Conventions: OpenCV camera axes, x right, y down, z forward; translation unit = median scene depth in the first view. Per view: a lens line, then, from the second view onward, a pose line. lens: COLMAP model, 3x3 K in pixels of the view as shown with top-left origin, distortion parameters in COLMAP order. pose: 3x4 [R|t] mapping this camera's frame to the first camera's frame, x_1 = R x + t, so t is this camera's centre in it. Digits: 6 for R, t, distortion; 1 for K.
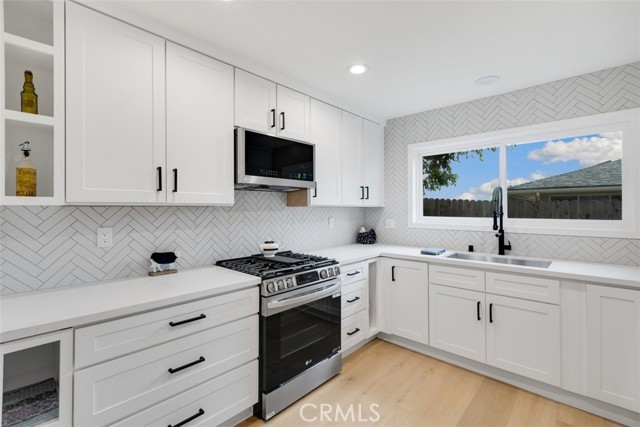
lens RADIAL K [[288.7, 0, 321.8], [0, 288.7, 207.4], [0, 0, 1]] dist [0.002636, -0.000097]
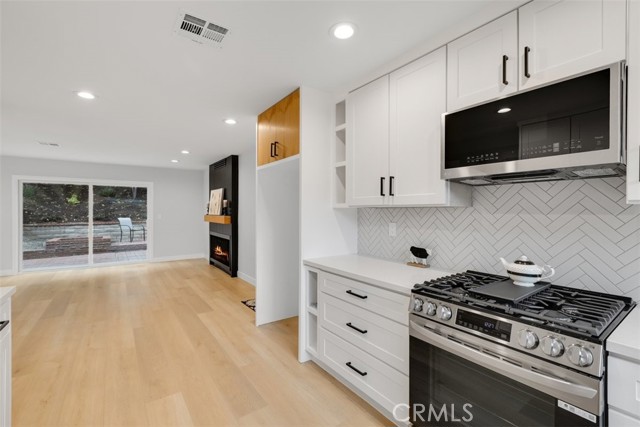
lens RADIAL K [[288.7, 0, 320.0], [0, 288.7, 212.2], [0, 0, 1]] dist [0.002636, -0.000097]
pose [[-0.206641, 0.008084, -0.978383, 0.535973], [0.003156, 0.999966, 0.007596, 0.004125], [0.978412, -0.001518, -0.206660, 0.697738]]
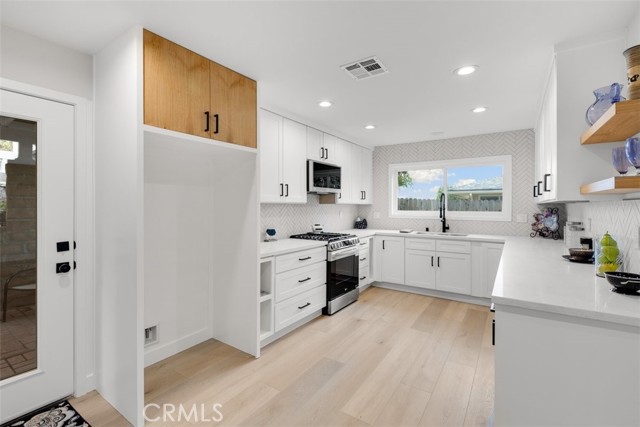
lens RADIAL K [[288.7, 0, 320.0], [0, 288.7, 206.0], [0, 0, 1]] dist [0.002636, -0.000097]
pose [[0.988745, 0.004212, 0.149553, -0.421374], [-0.005436, 0.999955, 0.007780, -0.004026], [-0.149513, -0.008505, 0.988723, -0.677833]]
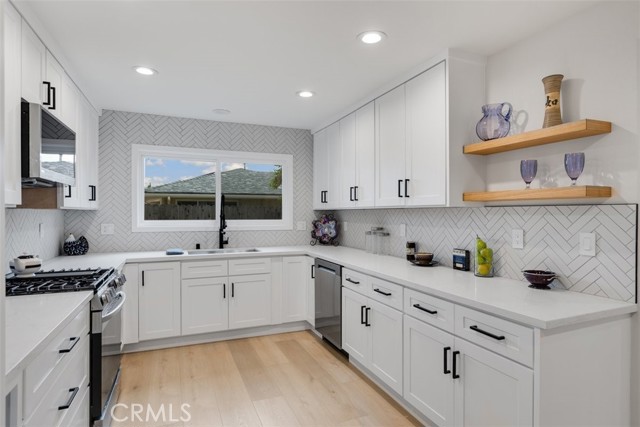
lens RADIAL K [[352.2, 0, 324.2], [0, 352.2, 211.0], [0, 0, 1]] dist [-0.007089, 0.000764]
pose [[0.409787, 0.006470, 0.912158, -0.684609], [-0.007232, 0.999966, -0.003844, 0.001835], [-0.912153, -0.005022, 0.409820, -0.052811]]
